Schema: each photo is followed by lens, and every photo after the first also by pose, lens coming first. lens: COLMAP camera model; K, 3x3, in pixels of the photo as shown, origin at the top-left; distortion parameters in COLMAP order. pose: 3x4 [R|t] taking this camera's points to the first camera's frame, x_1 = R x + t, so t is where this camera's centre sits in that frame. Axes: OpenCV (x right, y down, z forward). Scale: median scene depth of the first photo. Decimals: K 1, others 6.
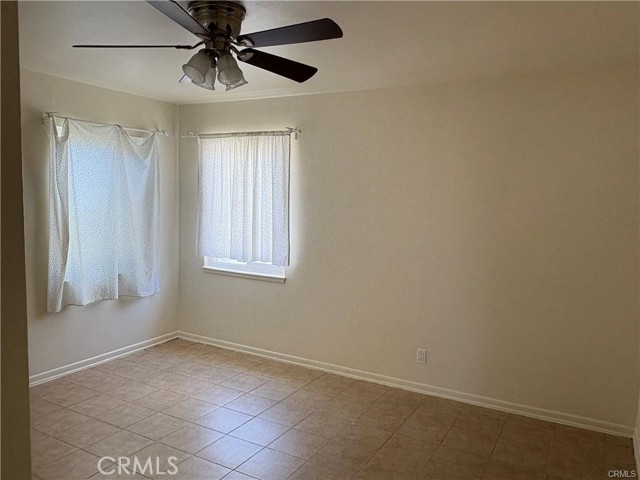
lens RADIAL K [[504.0, 0, 320.8], [0, 504.0, 241.2], [0, 0, 1]] dist [0.013631, -0.009125]
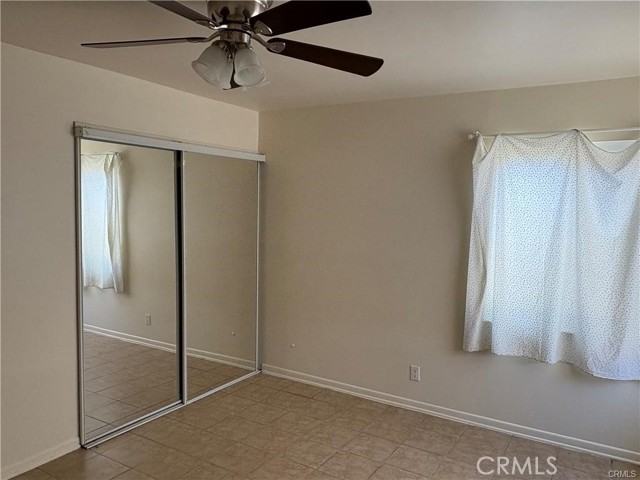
lens RADIAL K [[504.0, 0, 317.0], [0, 504.0, 243.8], [0, 0, 1]] dist [0.013631, -0.009125]
pose [[-0.043077, 0.054923, -0.997561, 0.341376], [-0.115996, 0.991460, 0.059596, -0.065446], [0.992315, 0.118280, -0.036338, 0.662436]]
